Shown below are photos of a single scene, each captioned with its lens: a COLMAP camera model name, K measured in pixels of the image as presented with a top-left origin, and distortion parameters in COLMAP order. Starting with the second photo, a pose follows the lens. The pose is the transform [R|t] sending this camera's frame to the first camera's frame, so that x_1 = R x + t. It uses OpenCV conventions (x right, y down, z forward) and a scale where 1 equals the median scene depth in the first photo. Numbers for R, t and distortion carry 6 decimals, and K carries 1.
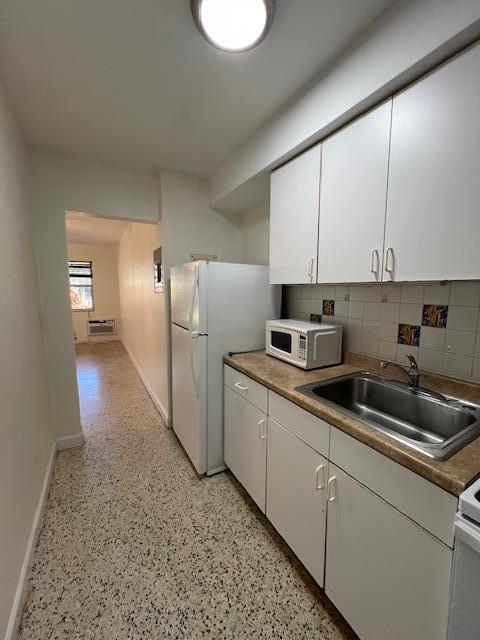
lens RADIAL K [[257.2, 0, 242.5], [0, 257.2, 319.8], [0, 0, 1]] dist [-0.000936, 0.000038]
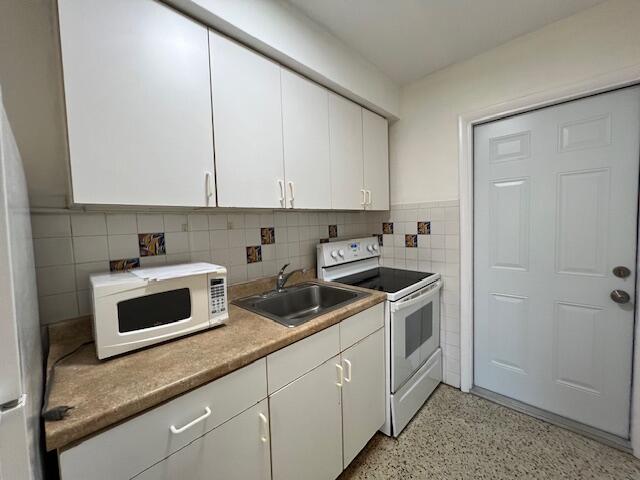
lens RADIAL K [[257.2, 0, 319.0], [0, 257.2, 238.1], [0, 0, 1]] dist [-0.000936, 0.000038]
pose [[-0.280172, -0.051420, 0.958572, -0.538298], [0.145185, 0.984808, 0.095262, -0.078832], [-0.948907, 0.165860, -0.268450, 0.938667]]
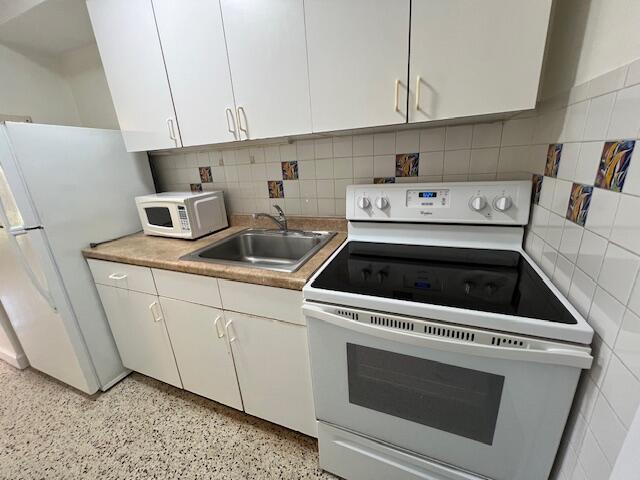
lens RADIAL K [[257.2, 0, 319.0], [0, 257.2, 238.1], [0, 0, 1]] dist [-0.000936, 0.000038]
pose [[0.786399, -0.231502, 0.572699, 0.067821], [0.136163, 0.969278, 0.204839, 0.055579], [-0.602525, -0.083105, 0.793761, -0.069908]]
